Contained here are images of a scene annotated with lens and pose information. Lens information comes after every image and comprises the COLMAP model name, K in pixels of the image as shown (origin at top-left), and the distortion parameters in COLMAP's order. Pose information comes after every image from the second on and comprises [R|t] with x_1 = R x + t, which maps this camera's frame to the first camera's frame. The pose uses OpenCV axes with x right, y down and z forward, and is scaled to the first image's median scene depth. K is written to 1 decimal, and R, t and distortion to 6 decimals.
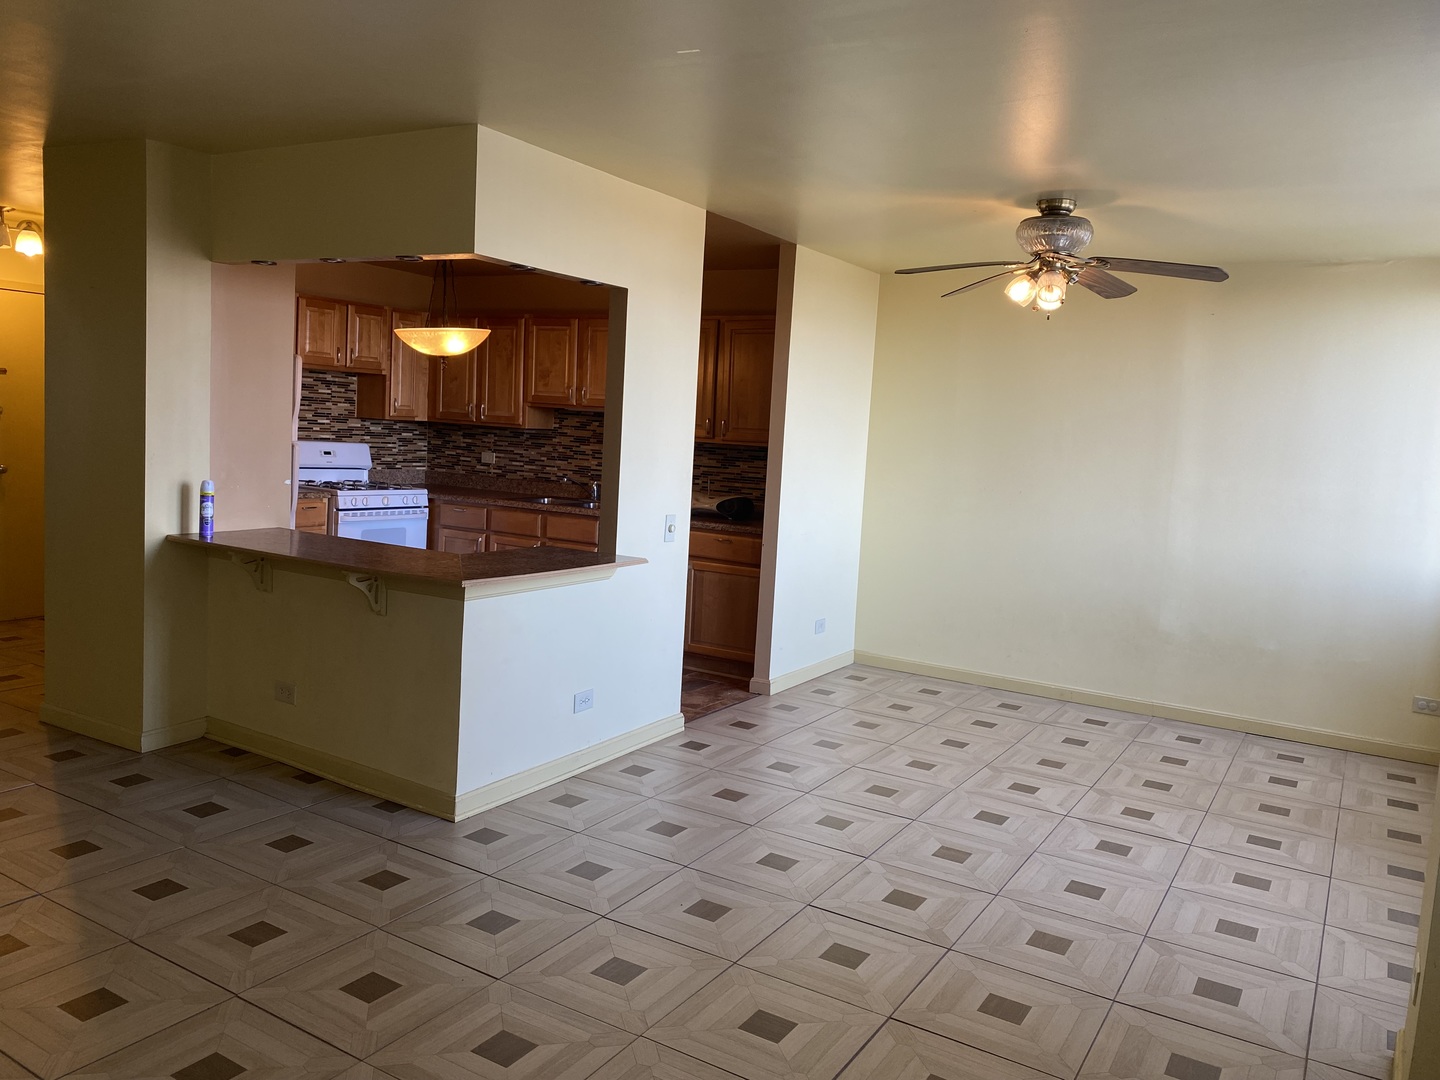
lens RADIAL K [[1078.3, 0, 715.6], [0, 1078.3, 538.3], [0, 0, 1]] dist [0.034460, -0.056534]
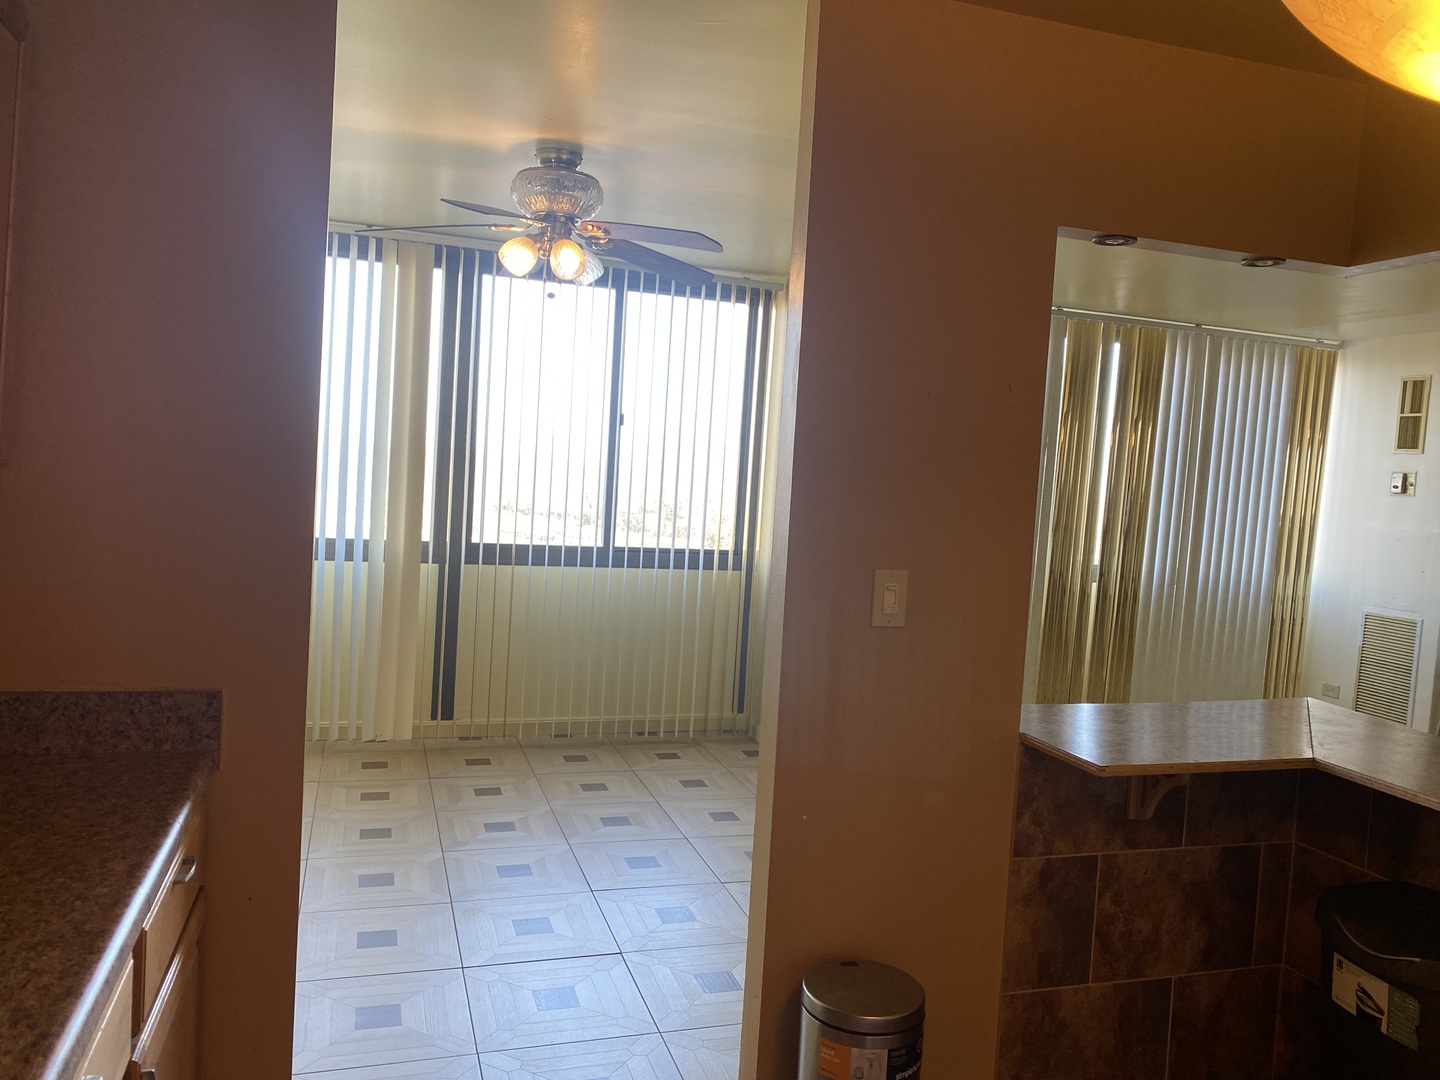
lens RADIAL K [[1078.3, 0, 722.7], [0, 1078.3, 549.5], [0, 0, 1]] dist [0.034460, -0.056534]
pose [[-0.752429, -0.153645, 0.640502, -0.214883], [-0.034148, 0.980205, 0.195019, -0.116157], [-0.657787, 0.124866, -0.742782, 1.013682]]
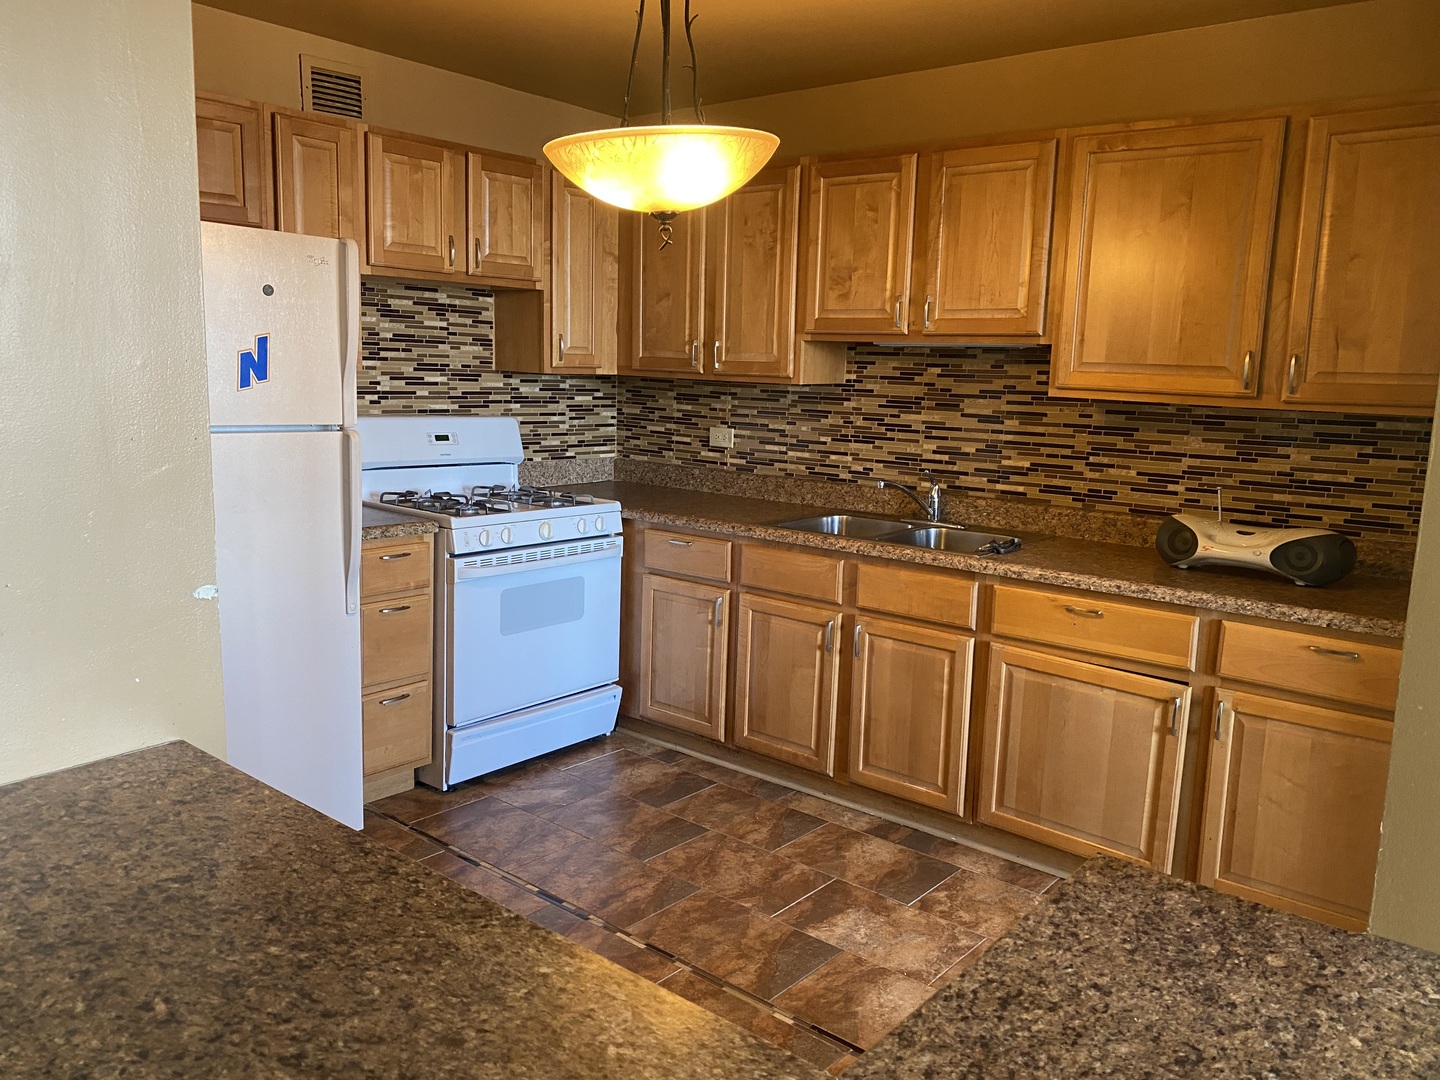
lens RADIAL K [[1078.3, 0, 728.1], [0, 1078.3, 566.0], [0, 0, 1]] dist [0.034460, -0.056534]
pose [[0.988563, 0.001915, -0.150794, -0.144771], [0.009153, 0.997314, 0.072668, -0.057323], [0.150528, -0.073217, 0.985891, 0.519472]]
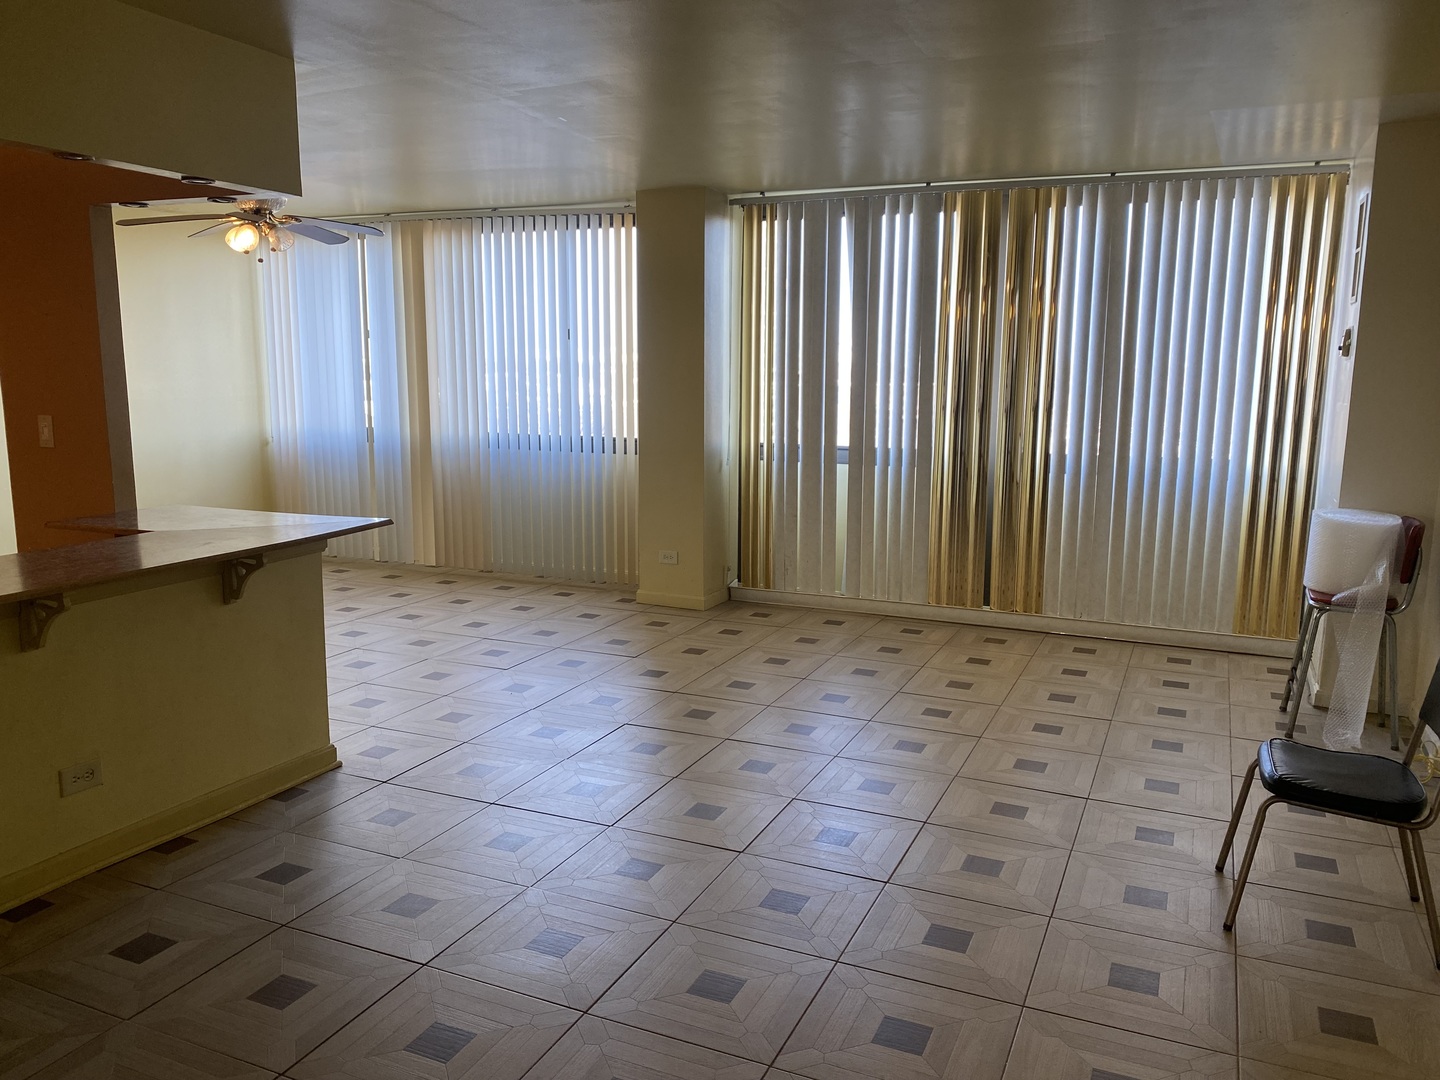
lens RADIAL K [[1078.3, 0, 737.2], [0, 1078.3, 559.3], [0, 0, 1]] dist [0.034460, -0.056534]
pose [[-0.135610, -0.235003, 0.962488, -0.713290], [0.089771, 0.964552, 0.248155, -0.085118], [-0.986687, 0.120056, -0.109706, 0.414636]]
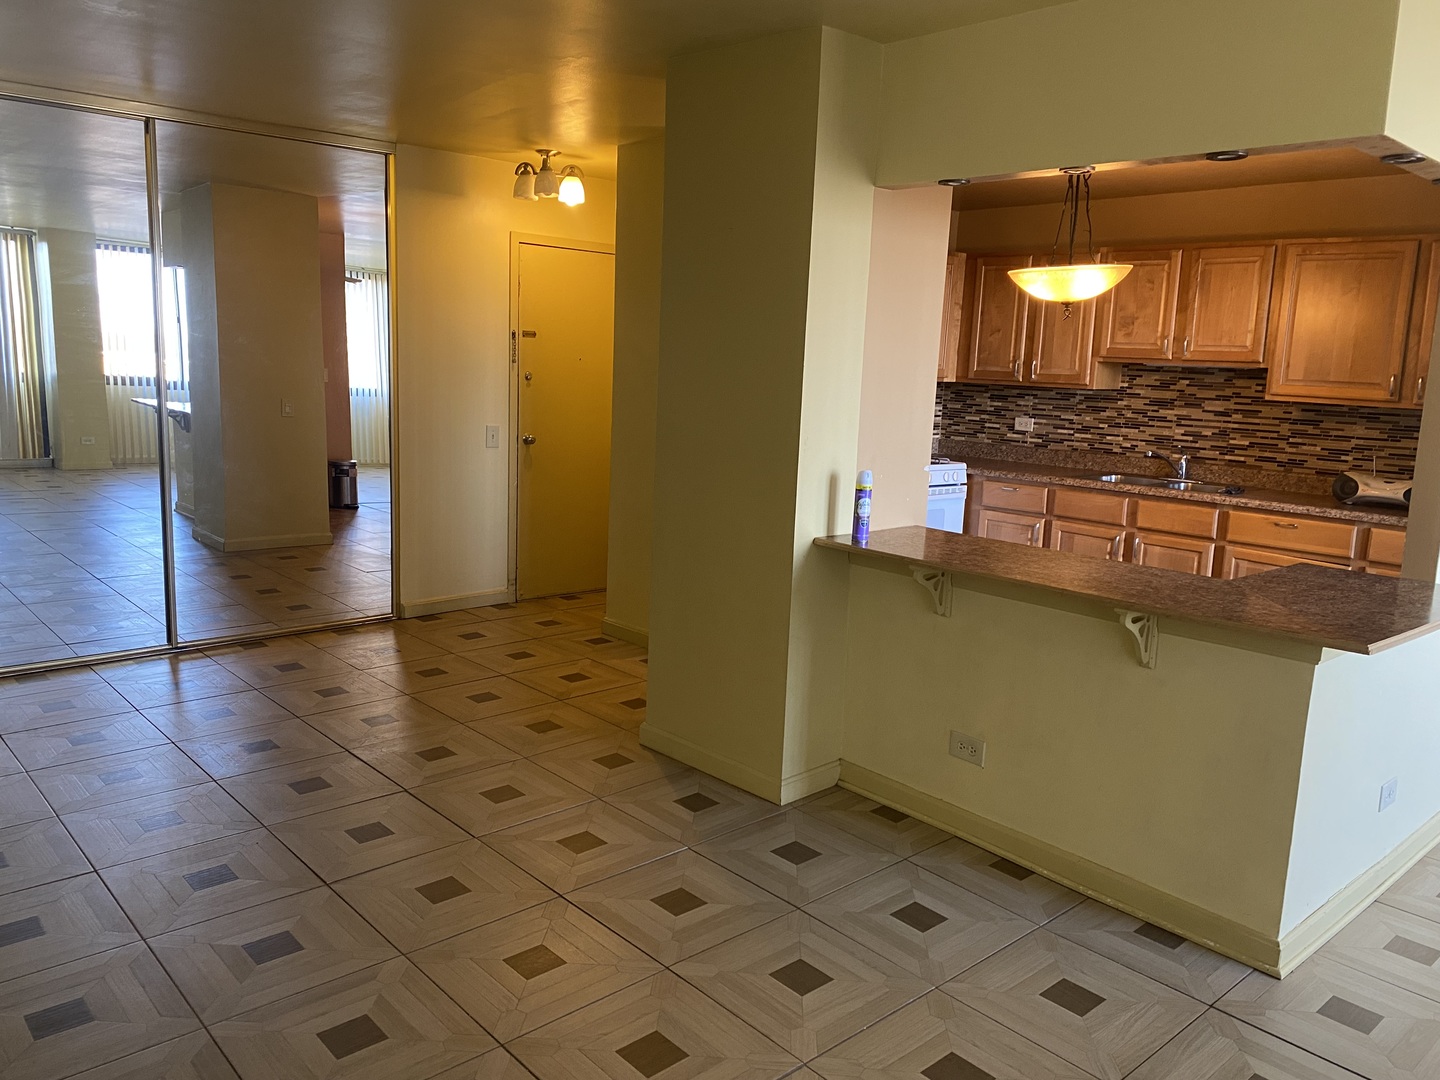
lens RADIAL K [[1078.3, 0, 735.0], [0, 1078.3, 549.7], [0, 0, 1]] dist [0.034460, -0.056534]
pose [[0.959290, 0.031920, -0.280612, -0.223069], [-0.016351, 0.998203, 0.057647, -0.025876], [0.281948, -0.050712, 0.958088, 0.146017]]
